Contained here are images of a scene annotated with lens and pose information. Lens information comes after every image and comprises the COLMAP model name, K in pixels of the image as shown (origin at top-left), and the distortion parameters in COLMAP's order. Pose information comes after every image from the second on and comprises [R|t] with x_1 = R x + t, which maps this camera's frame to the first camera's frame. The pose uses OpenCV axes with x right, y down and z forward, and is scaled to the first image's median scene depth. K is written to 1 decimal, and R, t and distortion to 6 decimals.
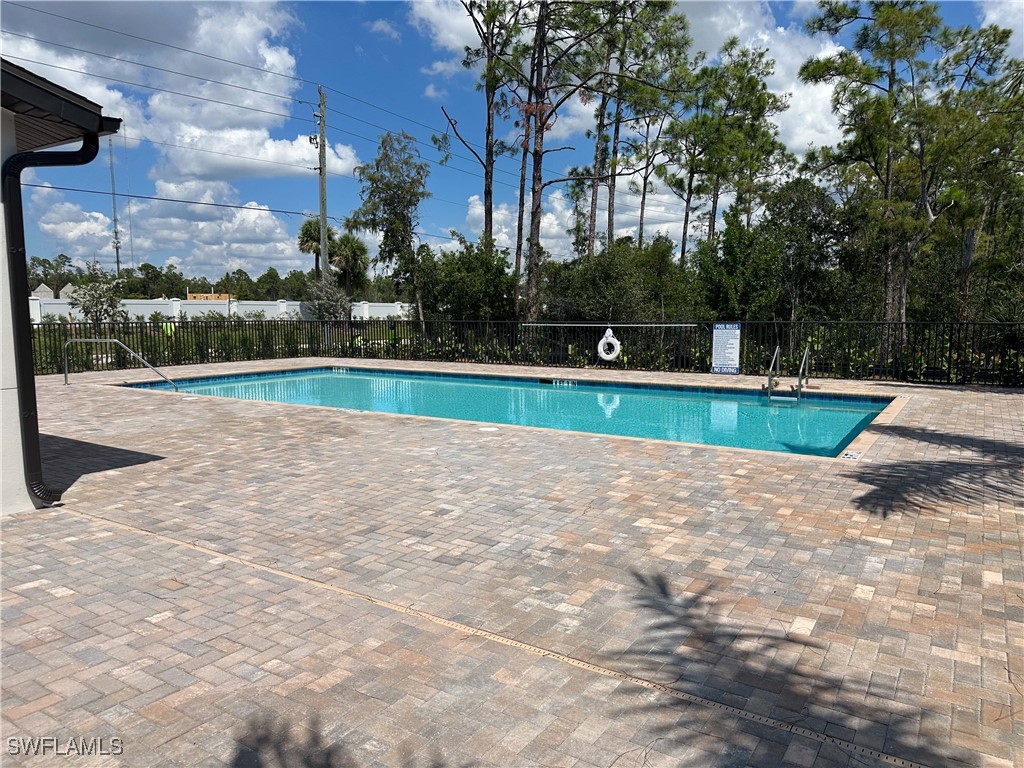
lens RADIAL K [[720.4, 0, 503.3], [0, 720.4, 386.0], [0, 0, 1]] dist [0.054064, -0.046584]
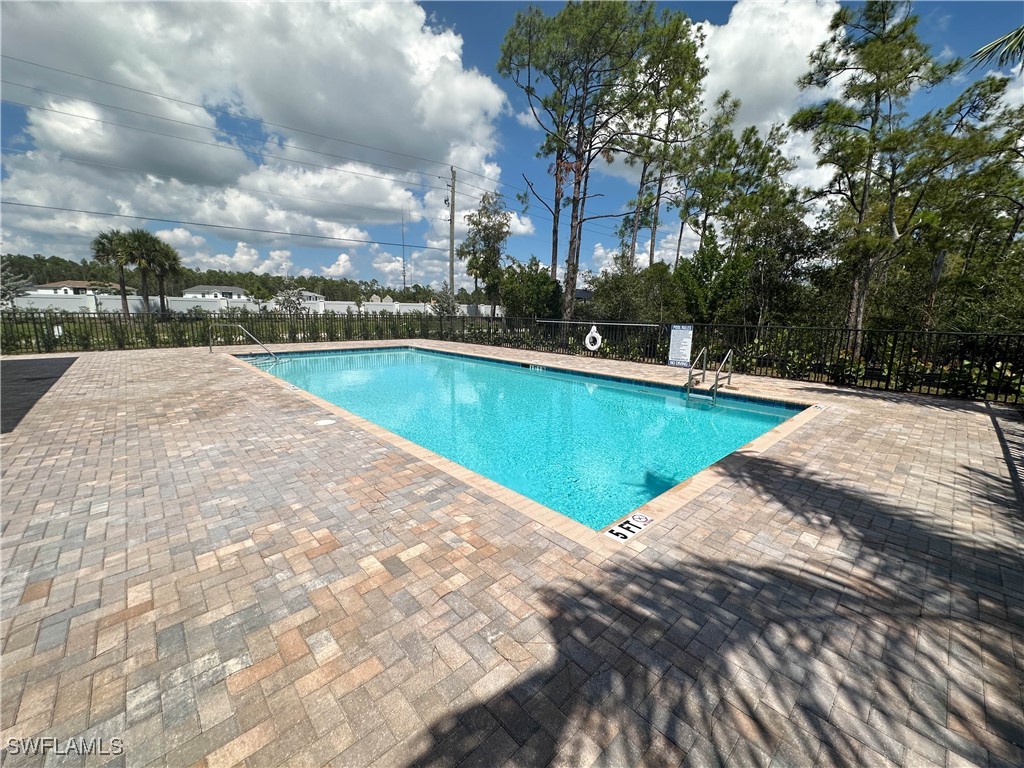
lens RADIAL K [[408.4, 0, 512.1], [0, 408.4, 380.7], [0, 0, 1]] dist [0.008410, -0.000335]
pose [[0.970523, 0.060486, -0.233295, 0.163799], [-0.045817, 0.996646, 0.067800, -0.022470], [0.236613, -0.055113, 0.970040, 0.220121]]
